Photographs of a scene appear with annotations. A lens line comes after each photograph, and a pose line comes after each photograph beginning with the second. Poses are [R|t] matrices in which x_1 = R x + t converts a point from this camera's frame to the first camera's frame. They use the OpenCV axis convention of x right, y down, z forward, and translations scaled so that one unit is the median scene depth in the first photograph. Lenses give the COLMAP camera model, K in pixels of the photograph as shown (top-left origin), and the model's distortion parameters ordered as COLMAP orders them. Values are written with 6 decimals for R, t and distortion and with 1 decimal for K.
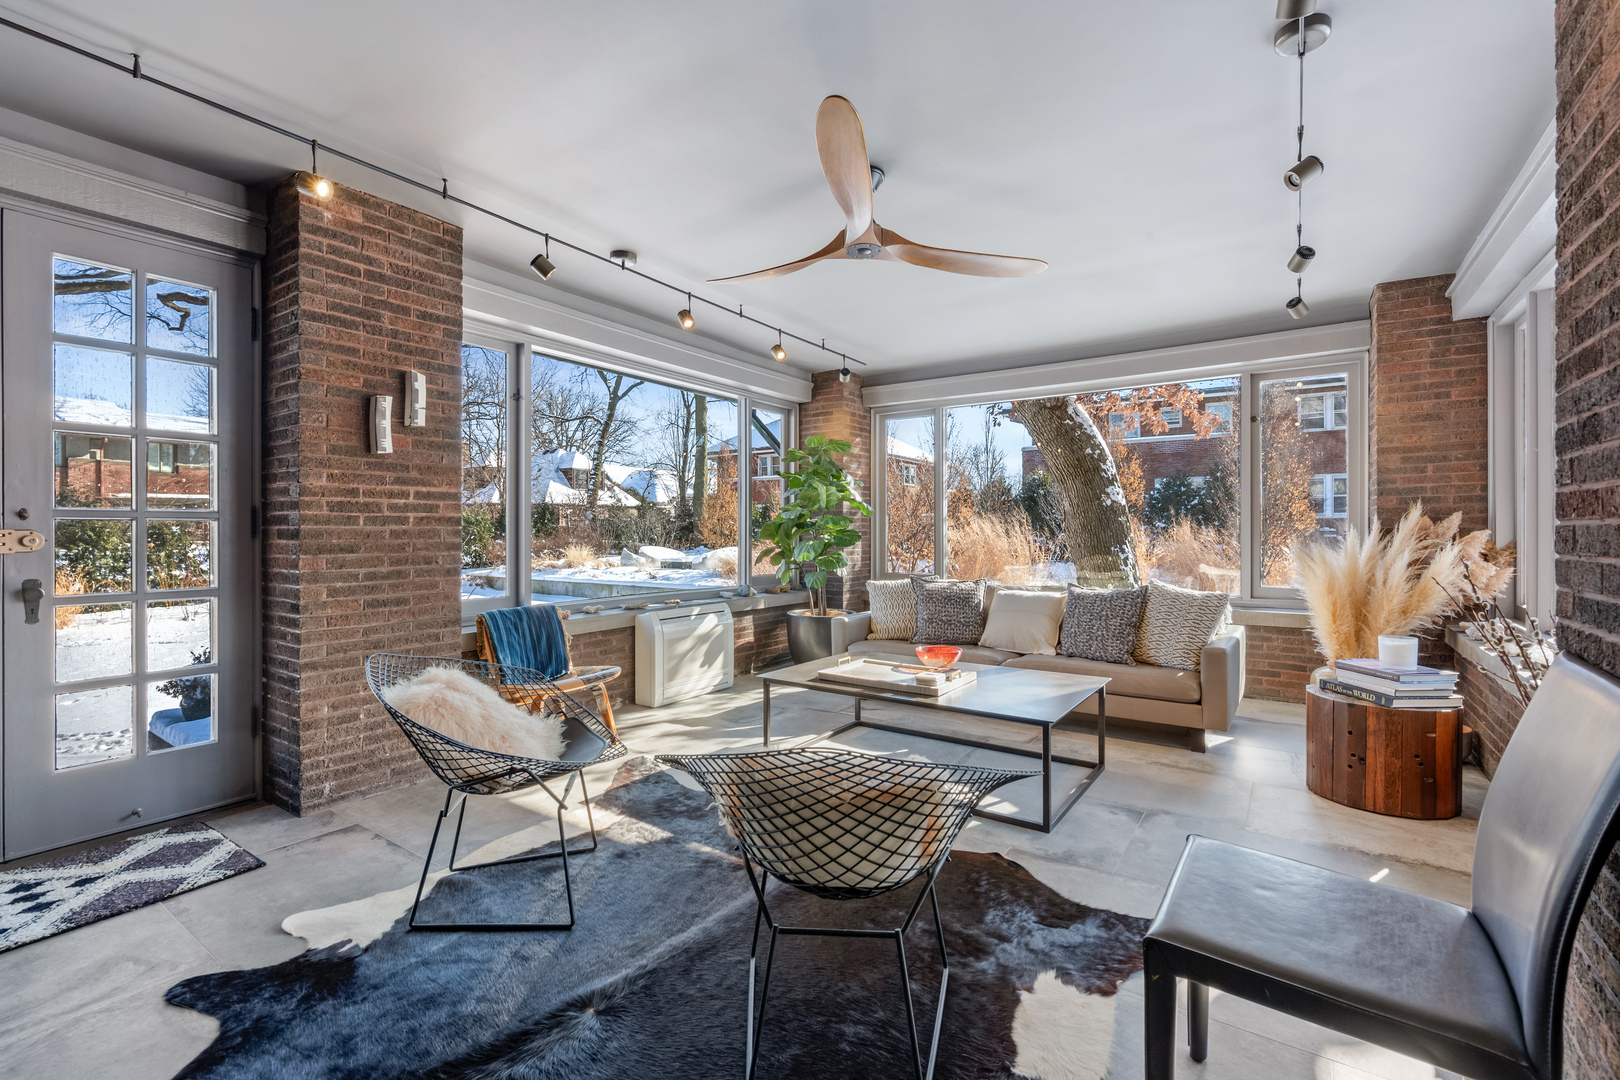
lens RADIAL K [[689.8, 0, 812.5], [0, 689.8, 537.2], [0, 0, 1]] dist [-0.004668, 0.000907]
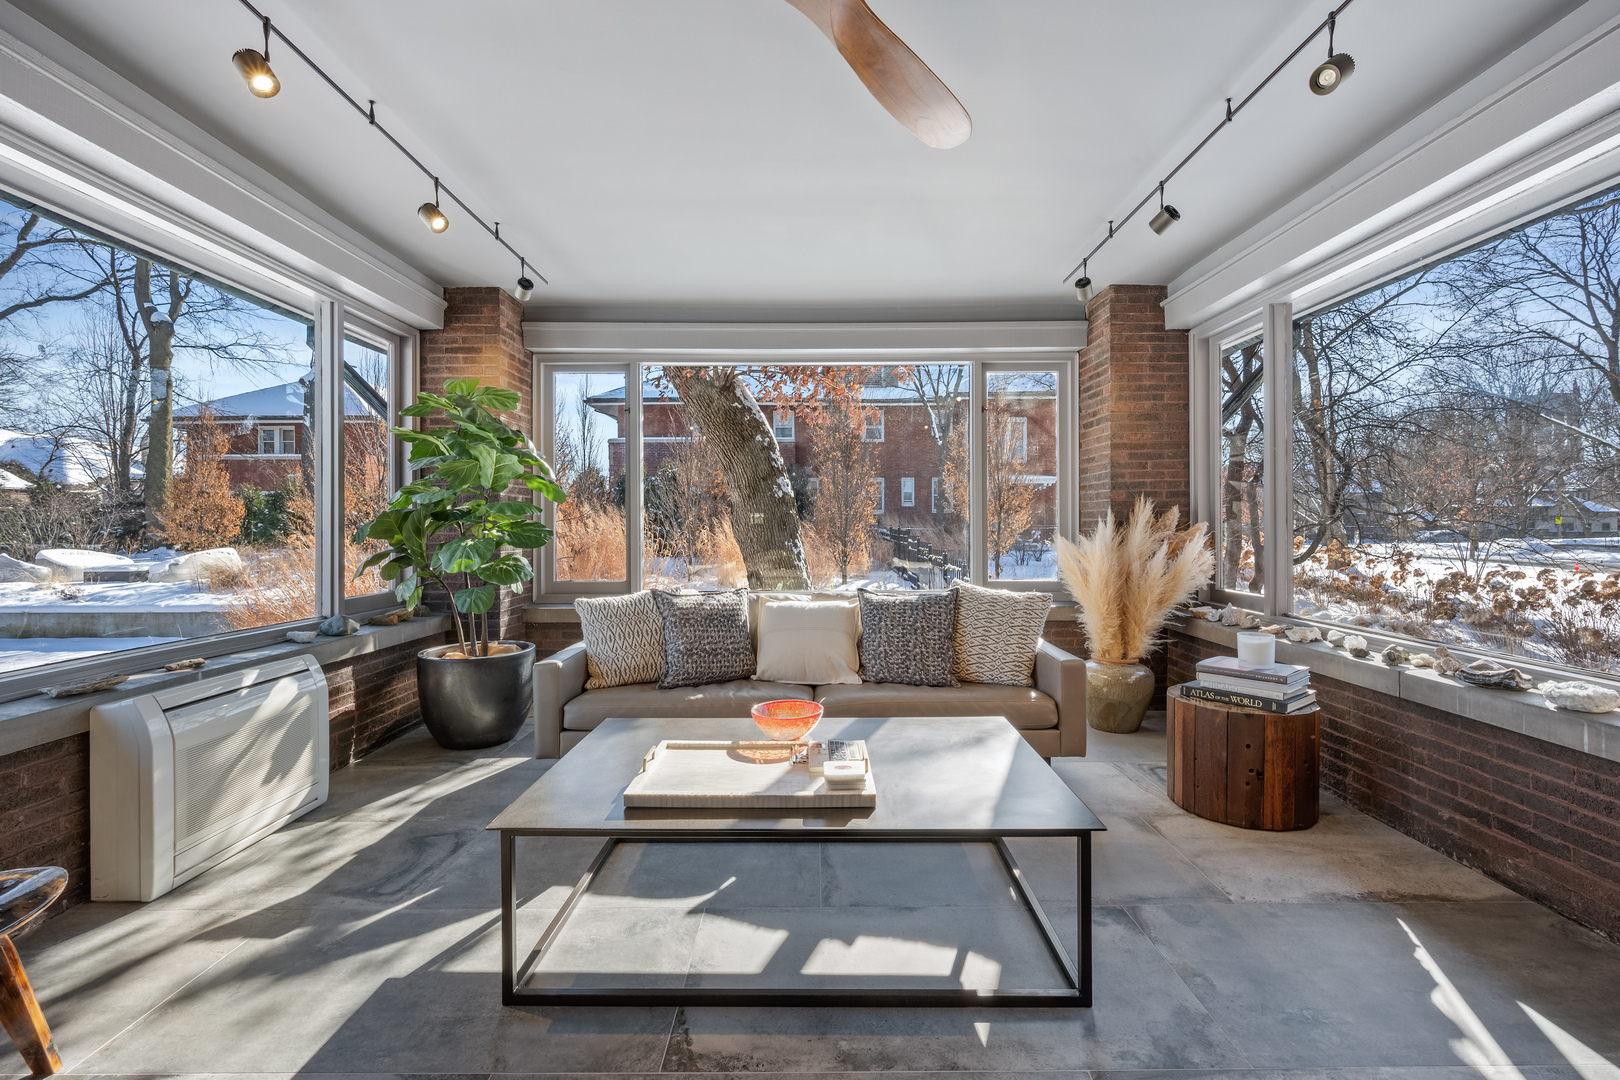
lens RADIAL K [[689.8, 0, 809.6], [0, 689.8, 526.6], [0, 0, 1]] dist [-0.004668, 0.000907]
pose [[0.823160, -0.002034, 0.567806, -0.113174], [0.006353, 0.999964, -0.005629, -0.001002], [-0.567775, 0.008241, 0.823143, 0.326881]]
